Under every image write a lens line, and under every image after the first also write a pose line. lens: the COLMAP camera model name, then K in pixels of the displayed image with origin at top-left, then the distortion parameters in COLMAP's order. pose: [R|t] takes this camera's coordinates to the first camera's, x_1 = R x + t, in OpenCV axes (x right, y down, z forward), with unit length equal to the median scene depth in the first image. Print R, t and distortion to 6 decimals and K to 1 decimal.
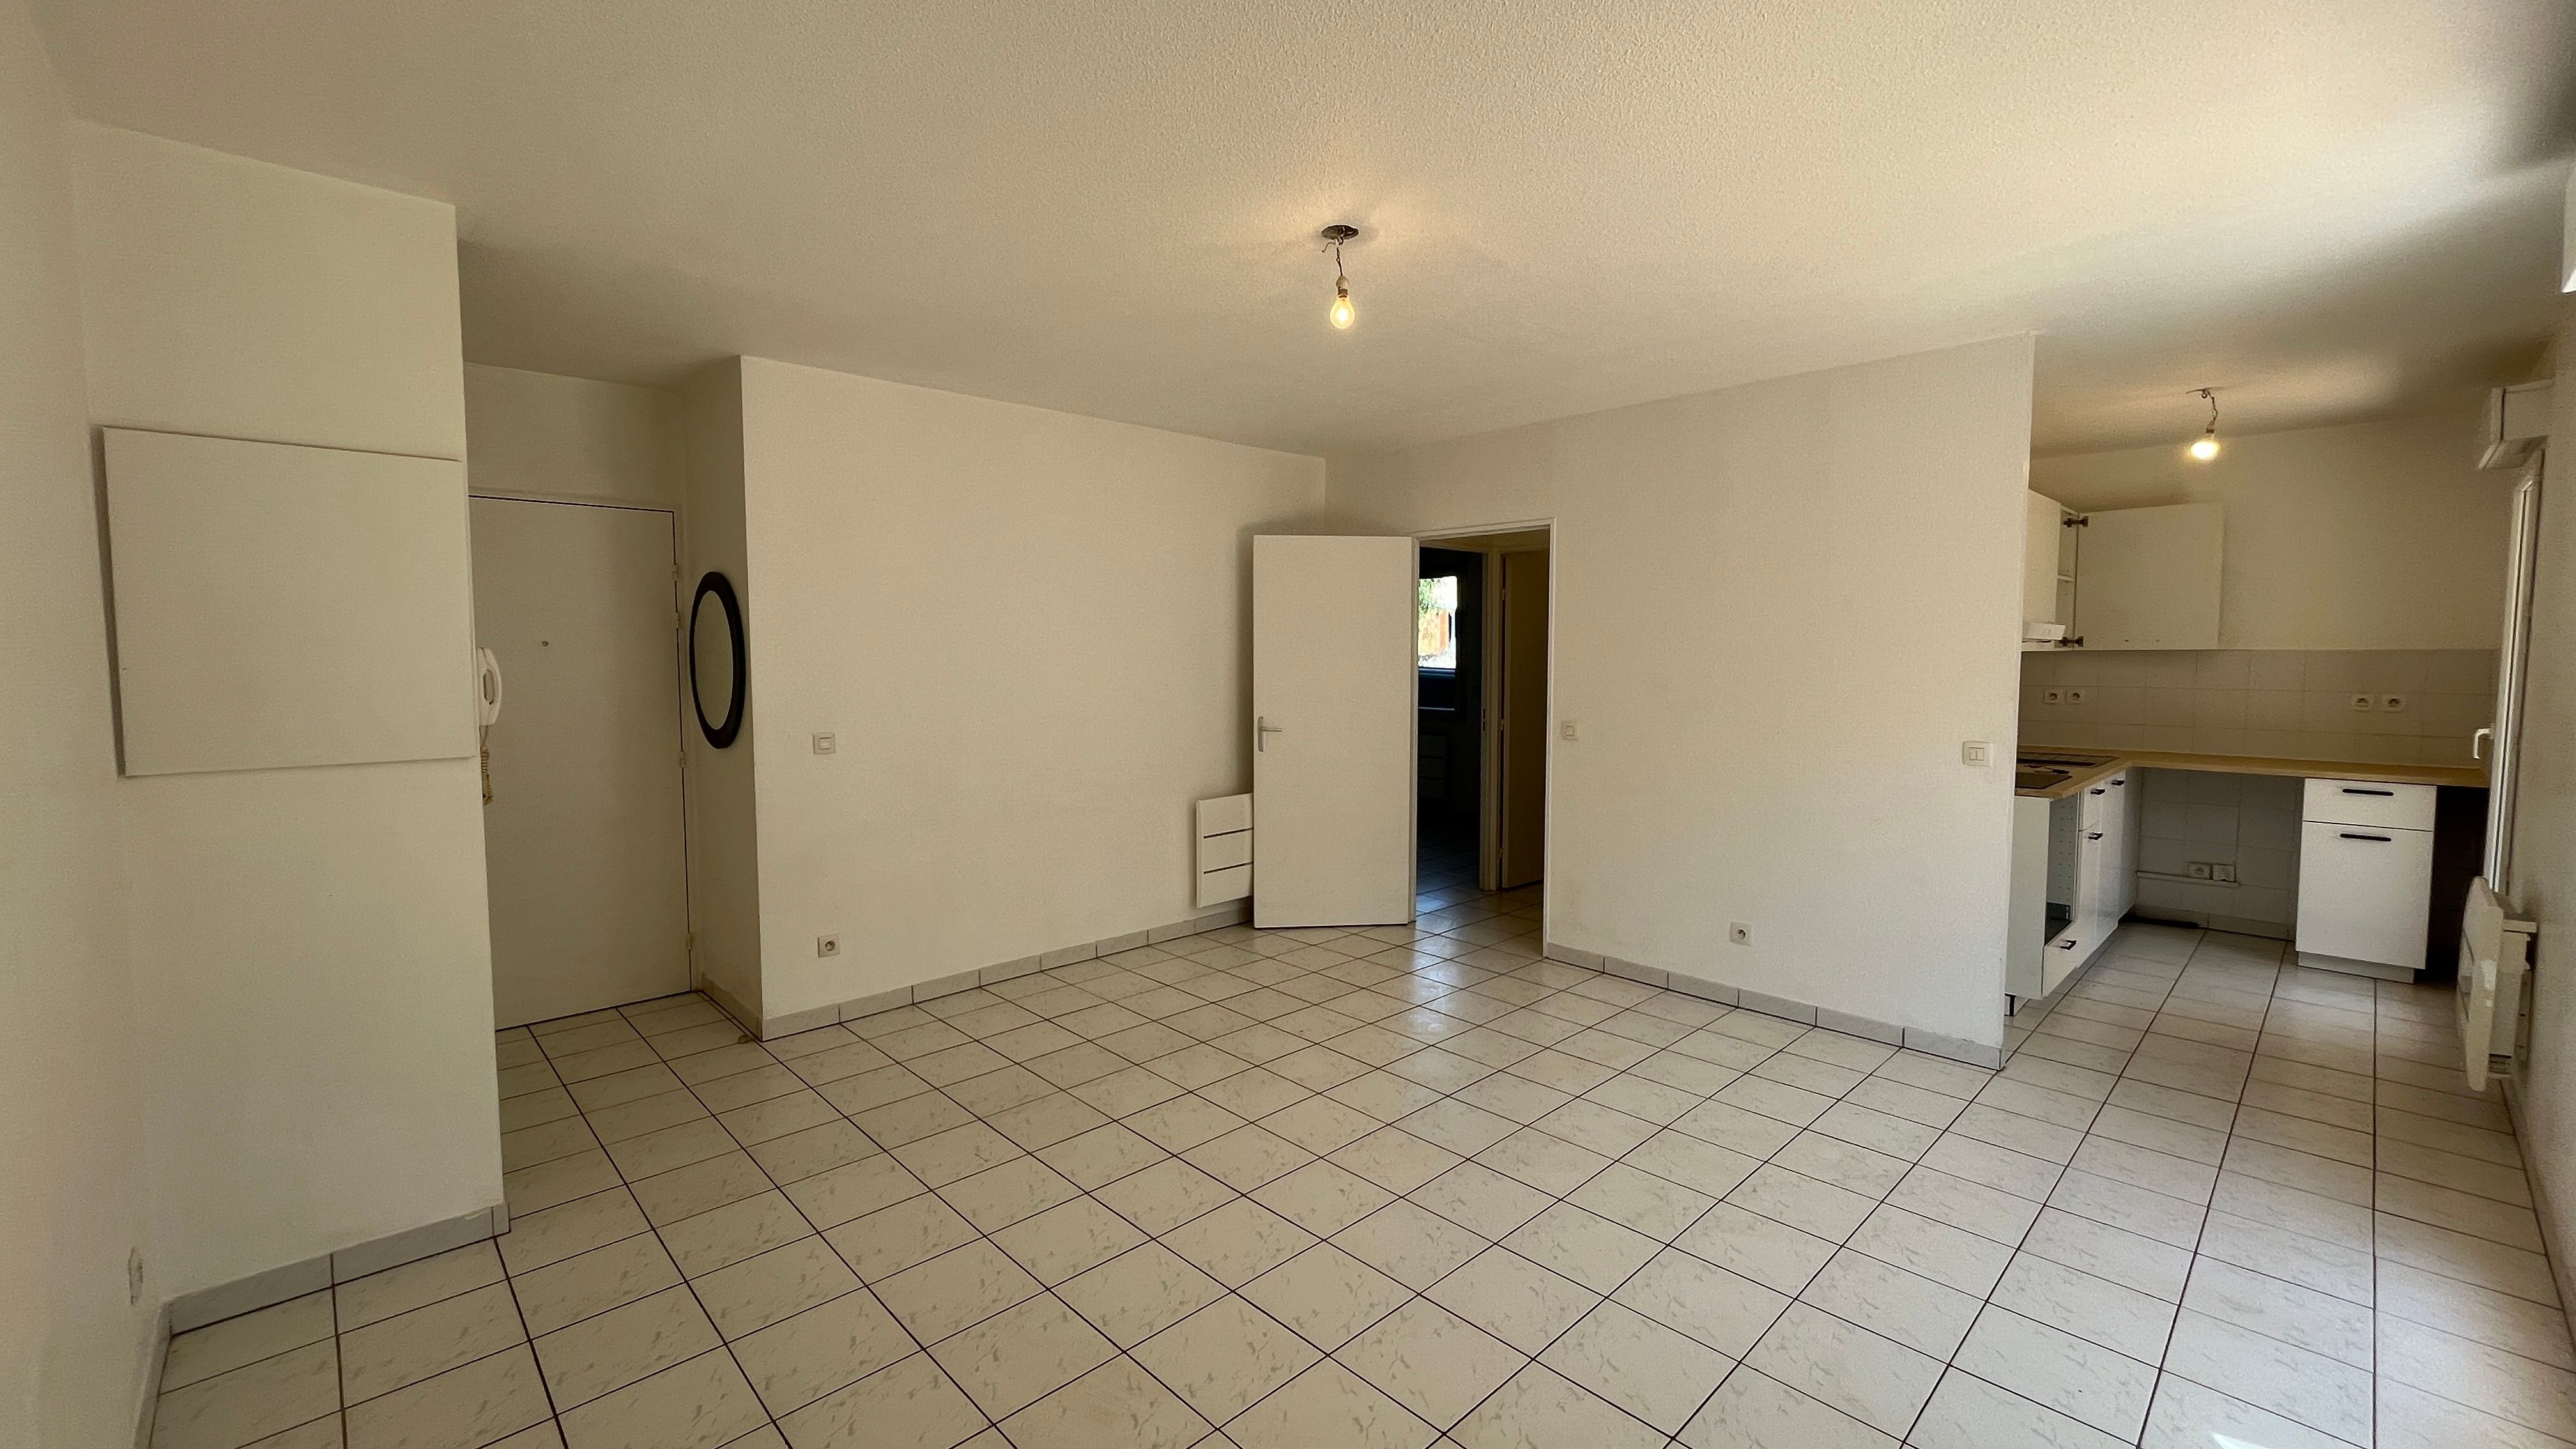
lens RADIAL K [[1038.1, 0, 1274.9], [0, 1038.1, 711.3], [0, 0, 1]] dist [0.001040, 0.000059]
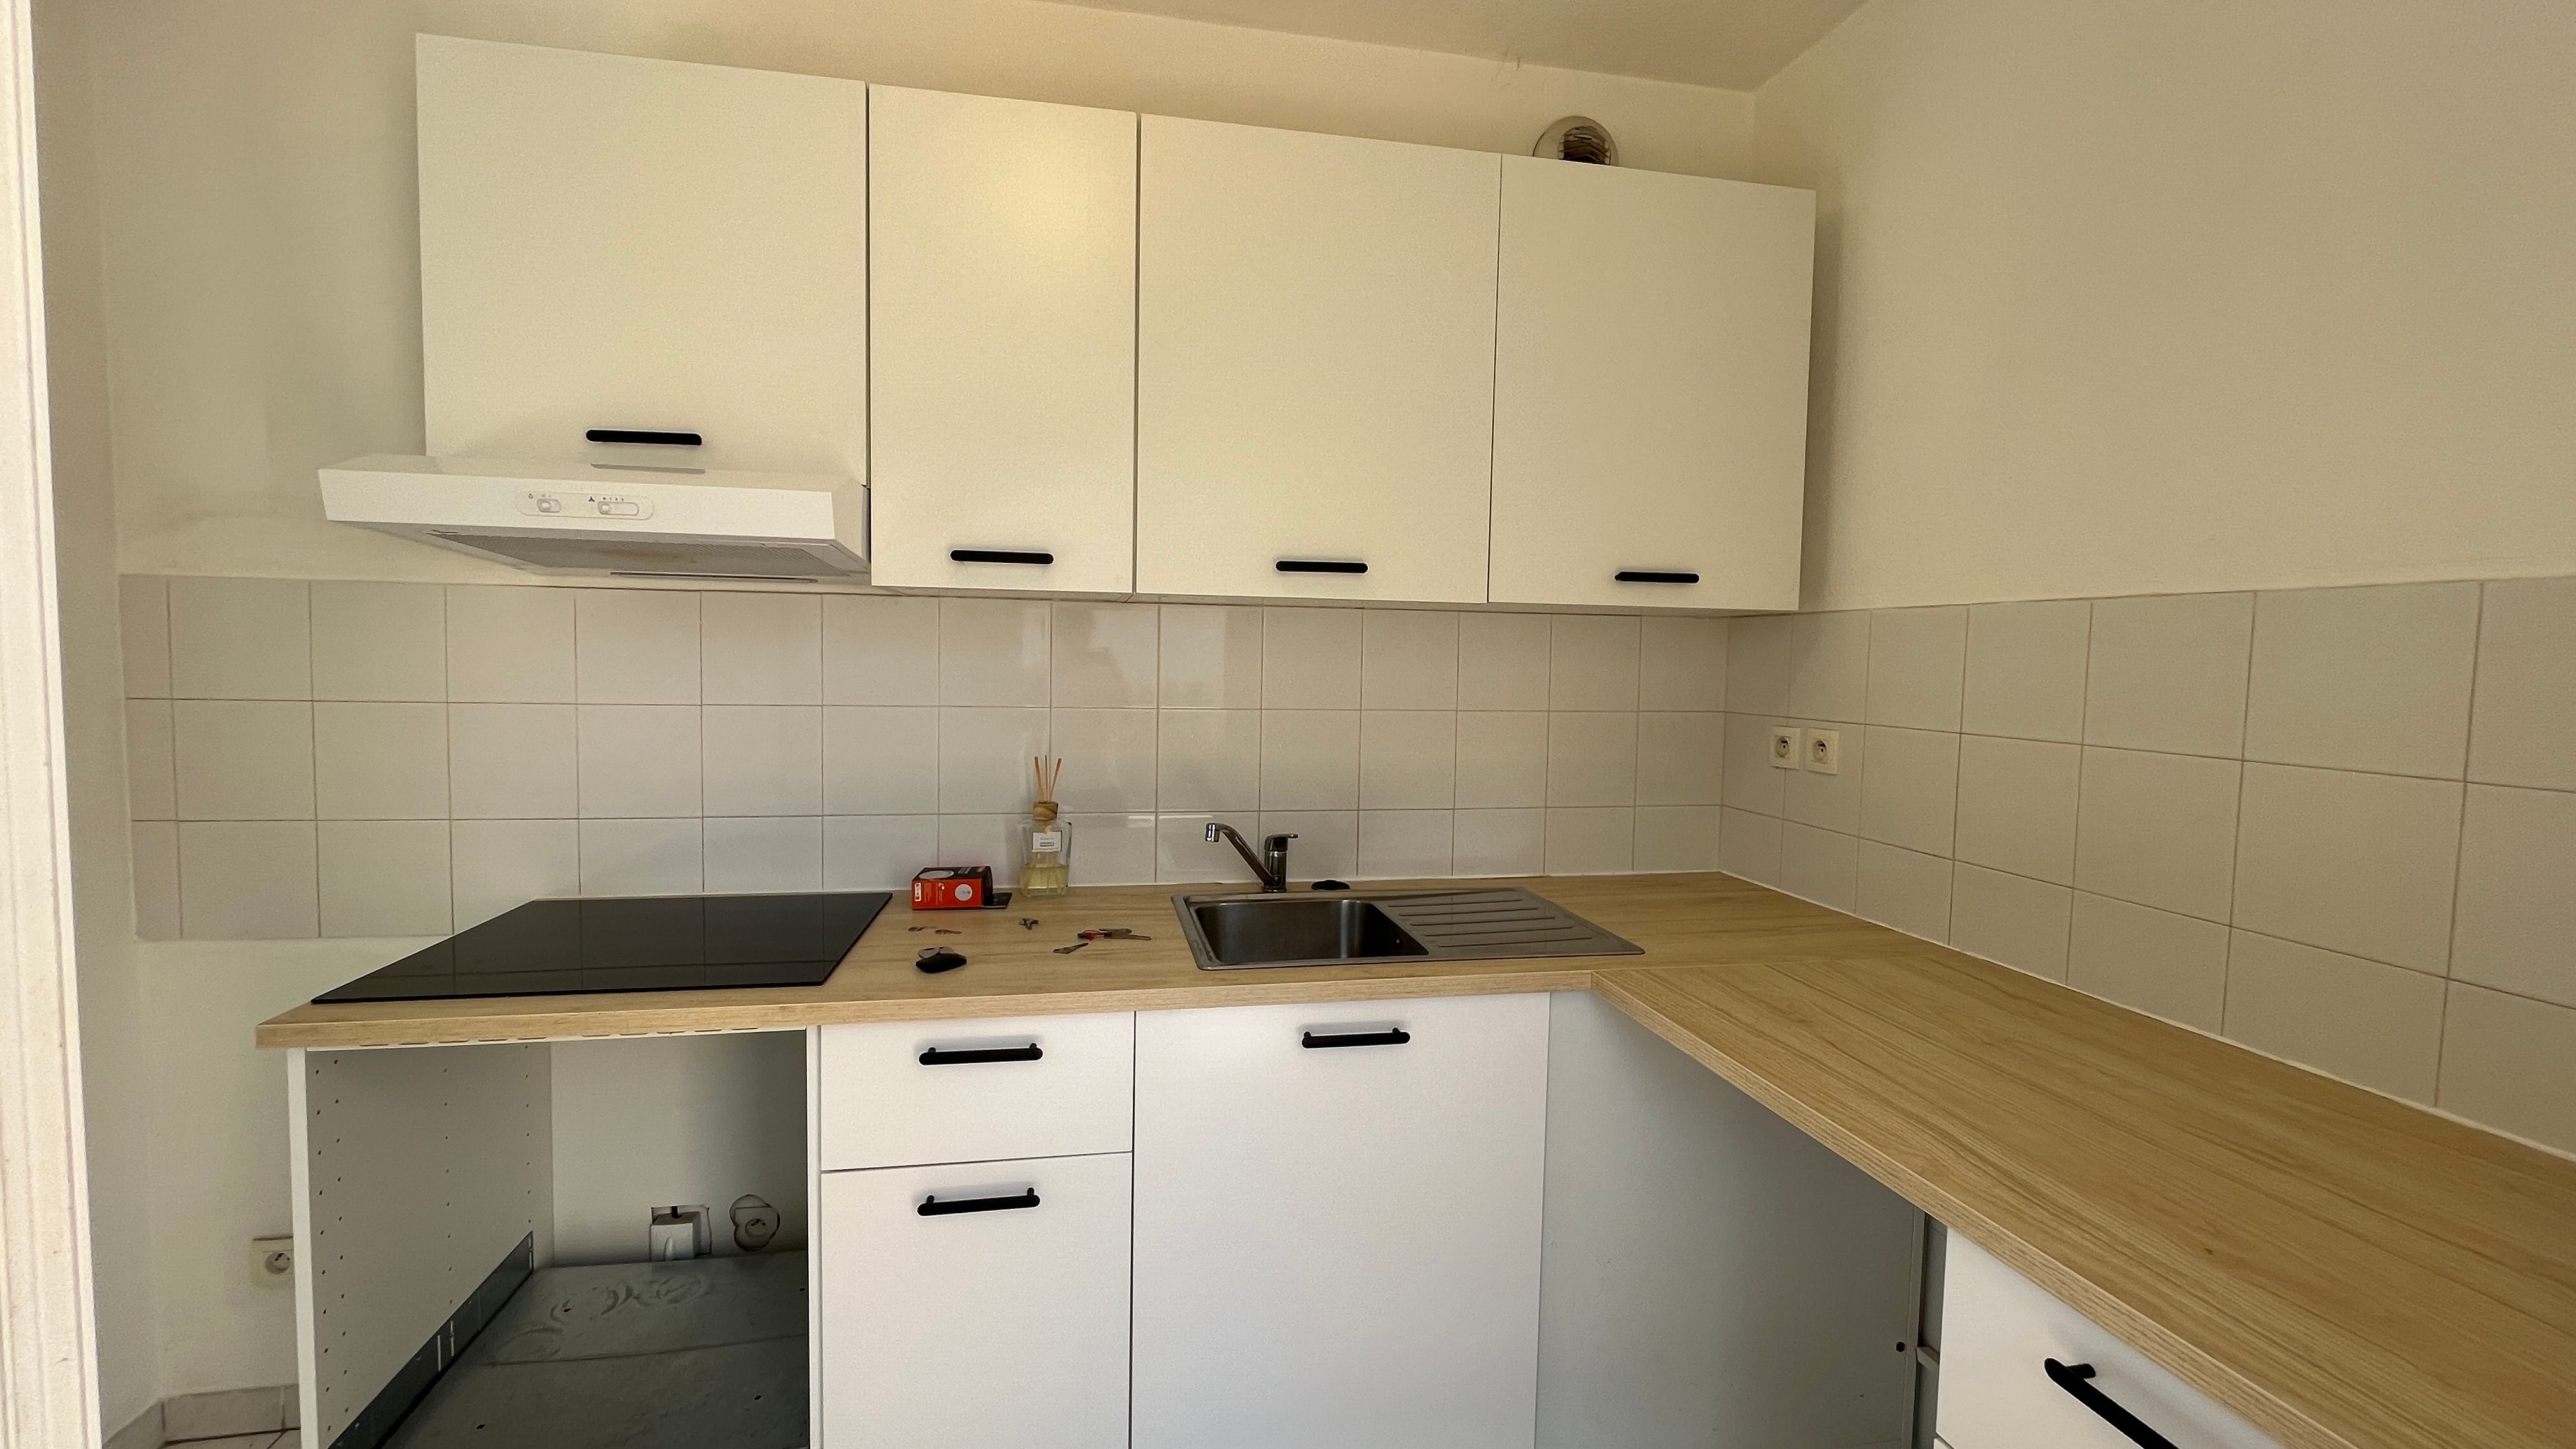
lens RADIAL K [[1037.9, 0, 1272.6], [0, 1037.9, 715.1], [0, 0, 1]] dist [-0.002470, 0.000044]
pose [[0.833607, 0.049605, -0.550126, 1.067195], [-0.052463, 0.998567, 0.010543, -0.026569], [0.549861, 0.020073, 0.835015, 0.834640]]
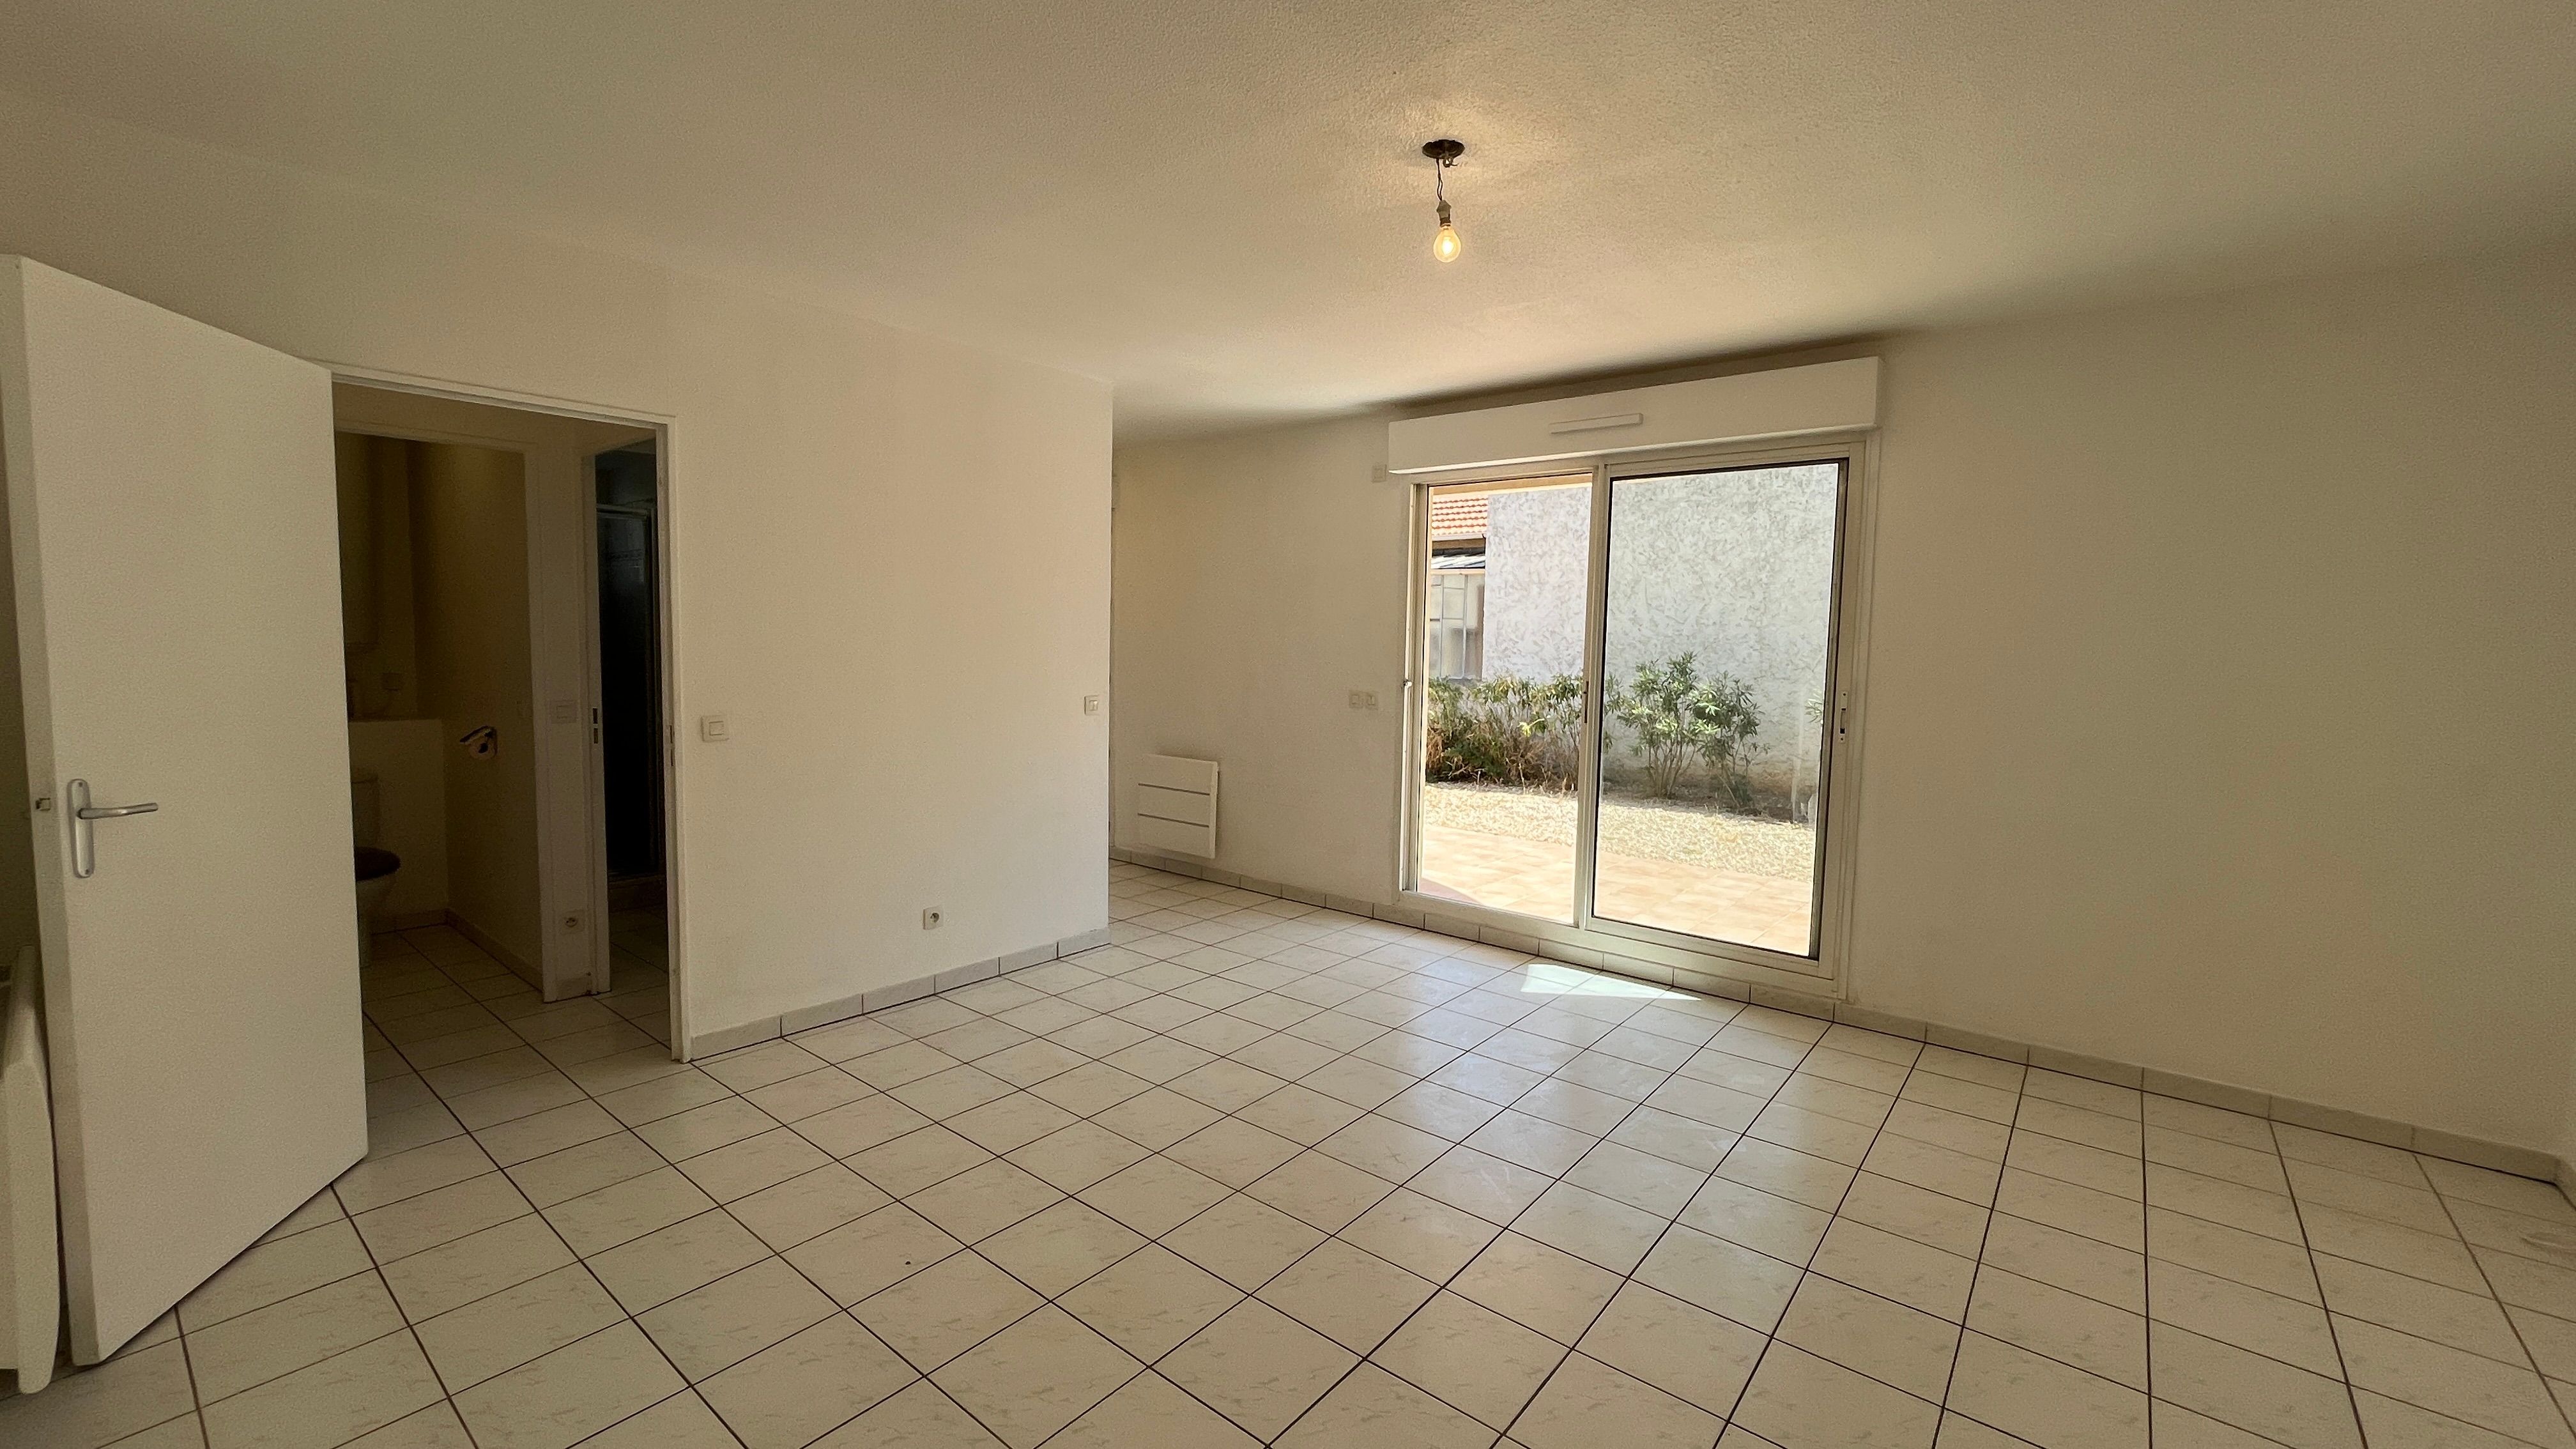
lens RADIAL K [[1037.9, 0, 1272.6], [0, 1037.9, 715.1], [0, 0, 1]] dist [-0.002470, 0.000044]
pose [[-0.122791, -0.076248, 0.989499, -0.516083], [0.042543, 0.995723, 0.082007, -0.035278], [-0.991520, 0.052167, -0.119022, 0.794803]]
